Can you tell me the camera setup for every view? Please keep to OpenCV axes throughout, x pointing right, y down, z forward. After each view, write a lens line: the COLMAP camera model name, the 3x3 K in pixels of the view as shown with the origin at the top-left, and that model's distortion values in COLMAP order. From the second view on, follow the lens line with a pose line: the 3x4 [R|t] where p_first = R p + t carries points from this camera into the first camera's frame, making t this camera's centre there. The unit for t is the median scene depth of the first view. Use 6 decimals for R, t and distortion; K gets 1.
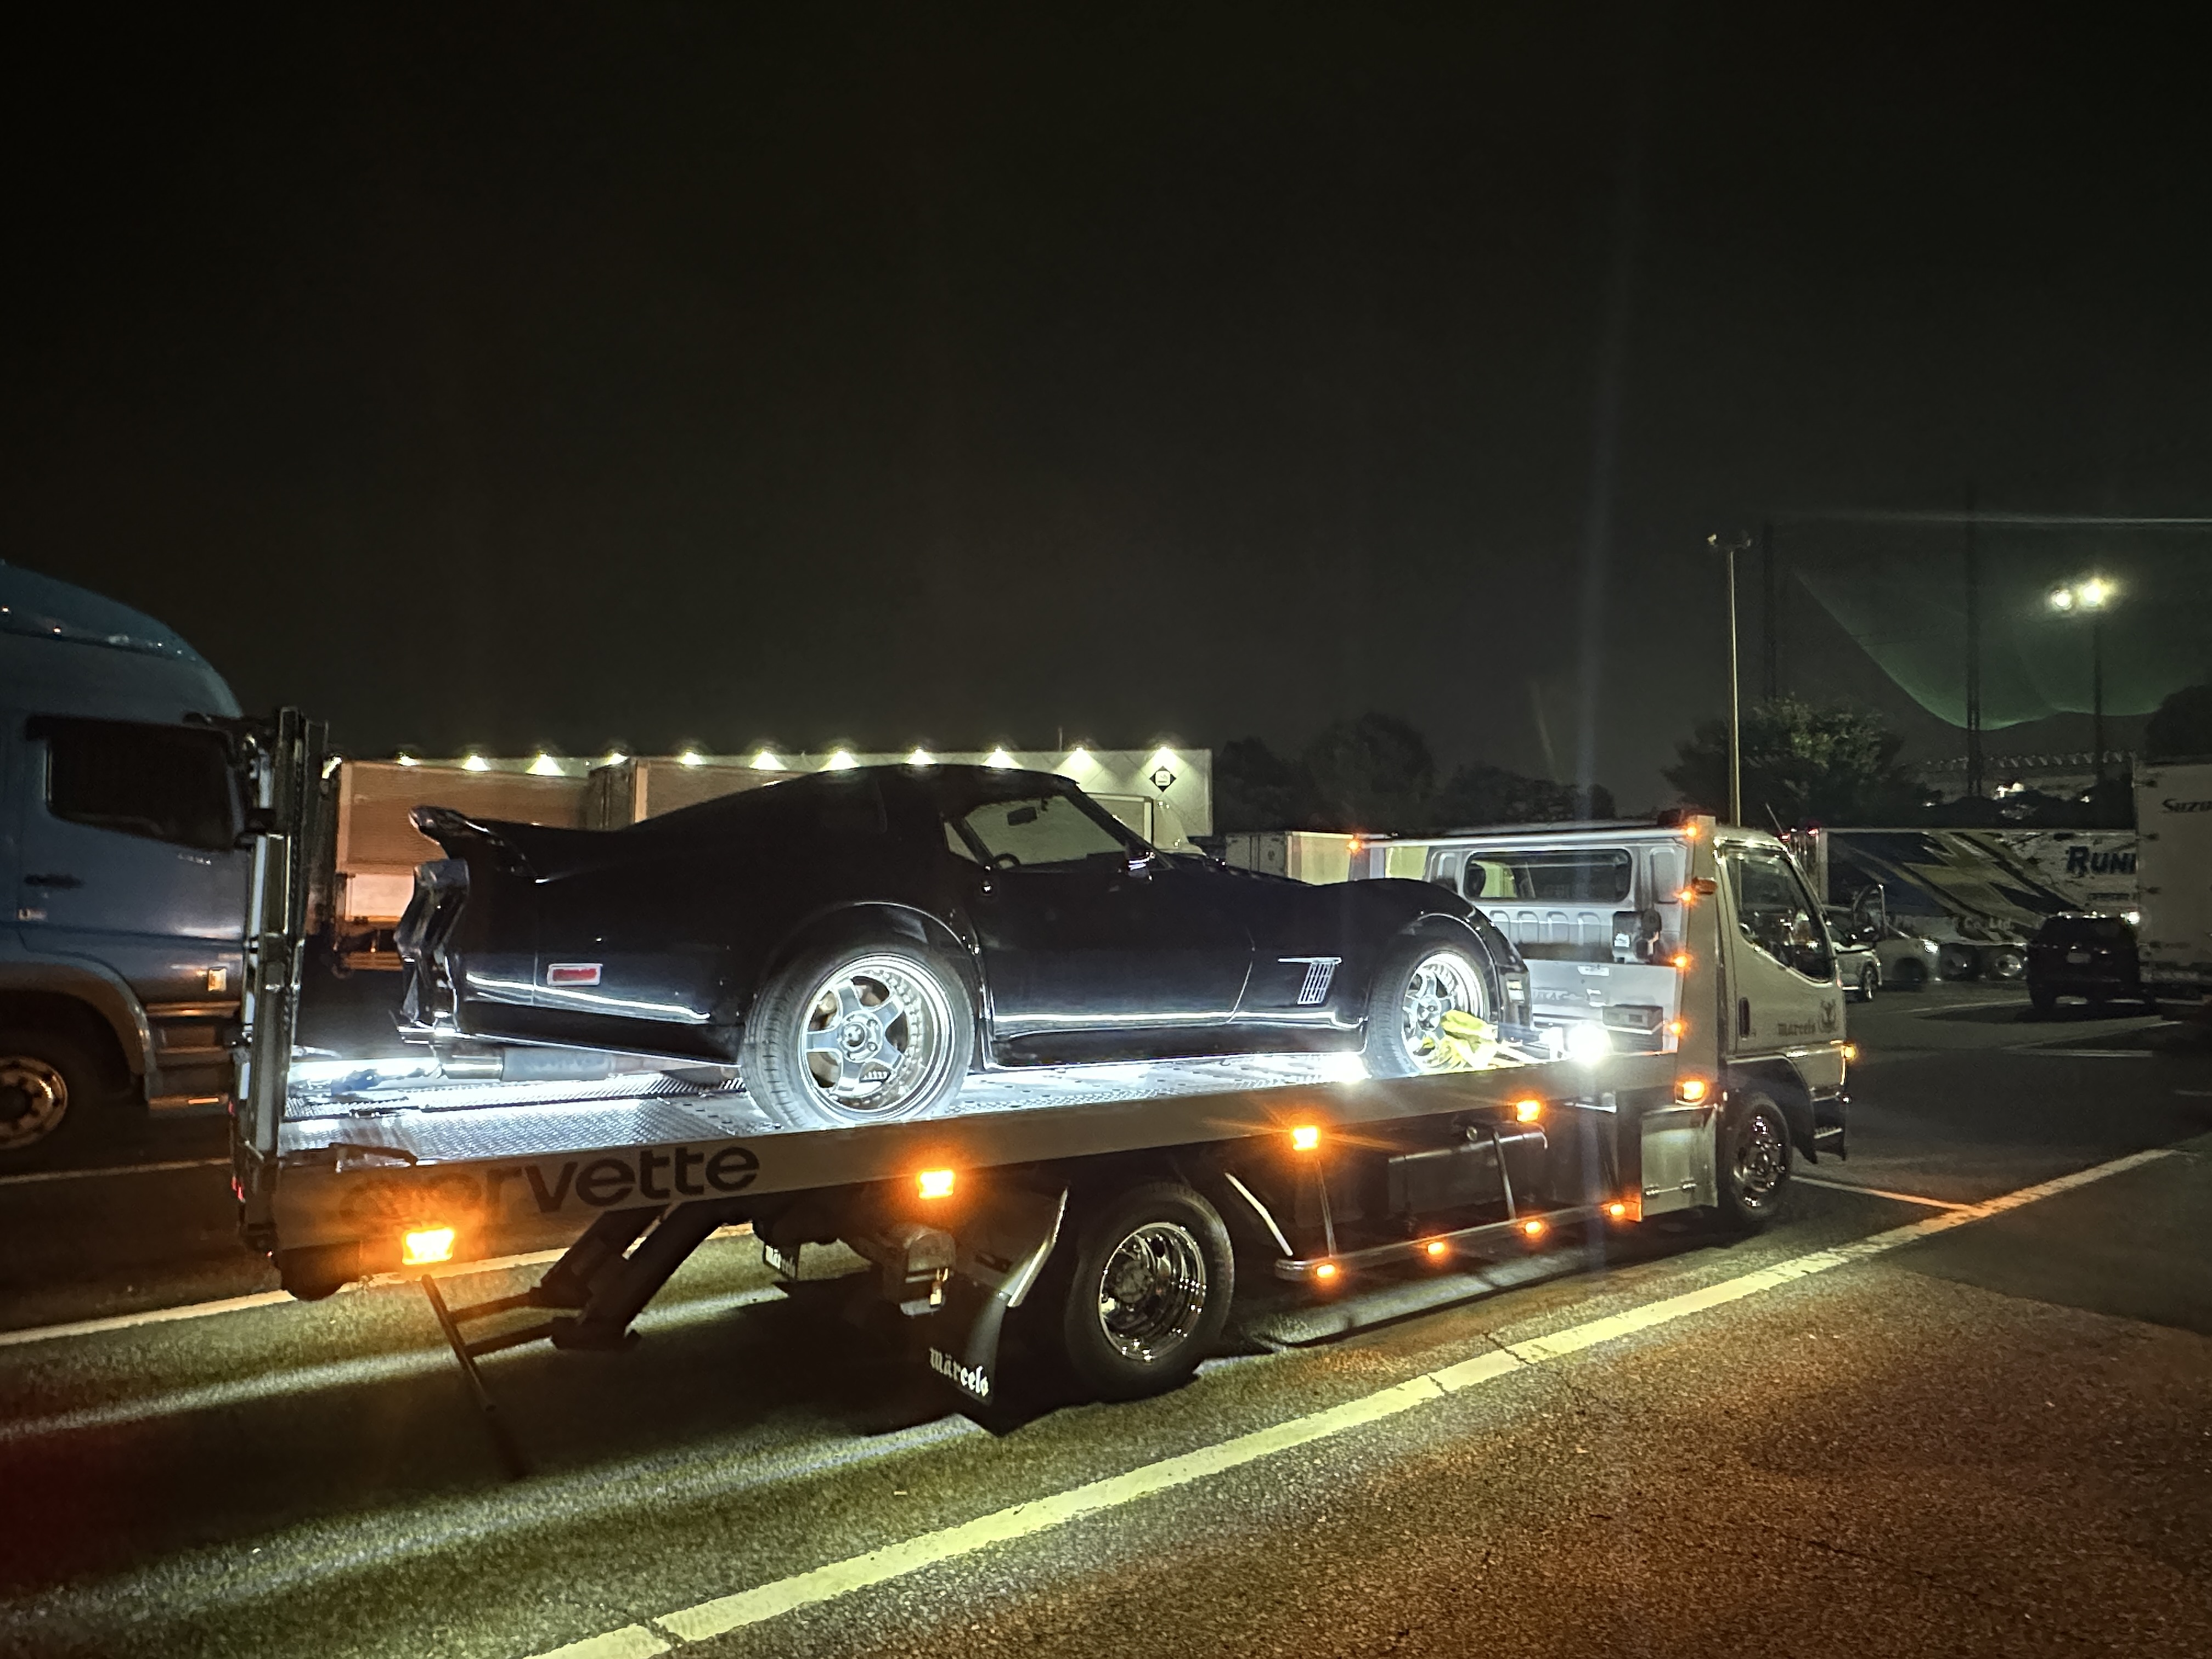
lens RADIAL K [[1286.7, 0, 1106.0], [0, 1286.7, 829.5], [0, 0, 1]] dist [0.000776, -0.000011]
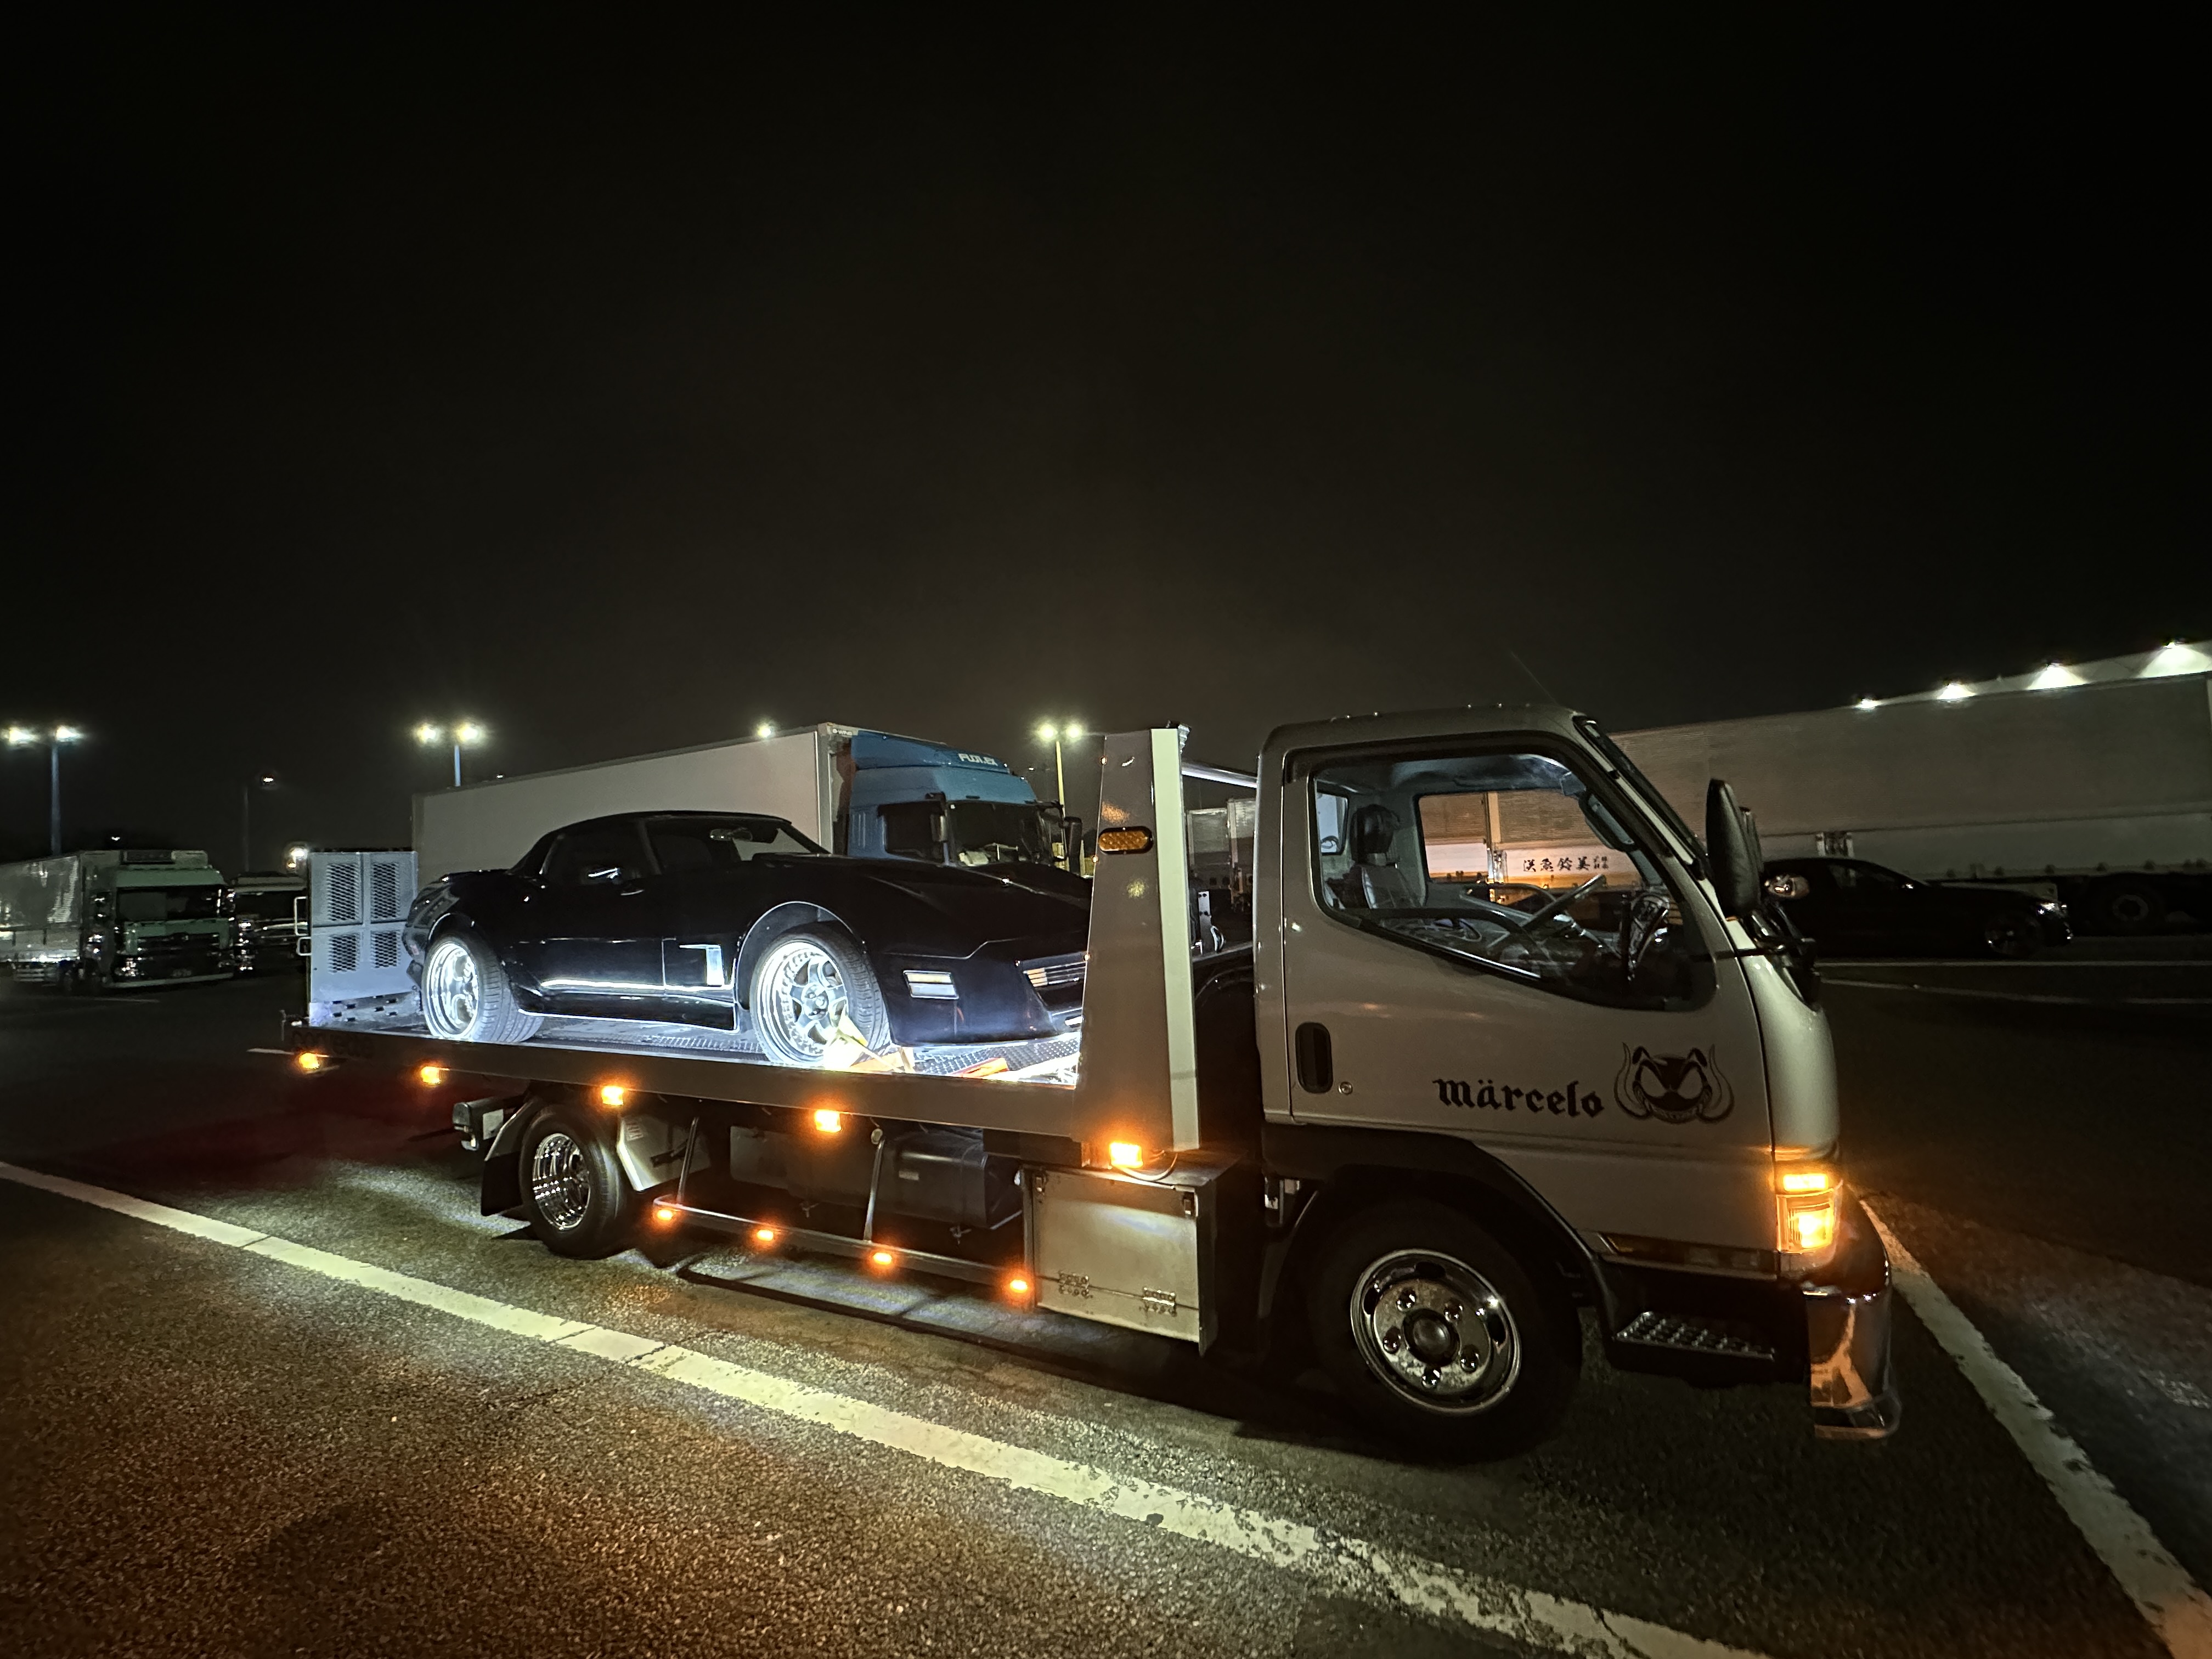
lens RADIAL K [[938.2, 0, 1106.0], [0, 938.2, 829.5], [0, 0, 1]] dist [-0.000290, 0.000076]
pose [[0.437312, -0.079405, -0.895797, 1.096993], [0.106746, 0.993636, -0.035967, 0.072131], [0.892952, -0.079894, 0.443005, 0.985158]]
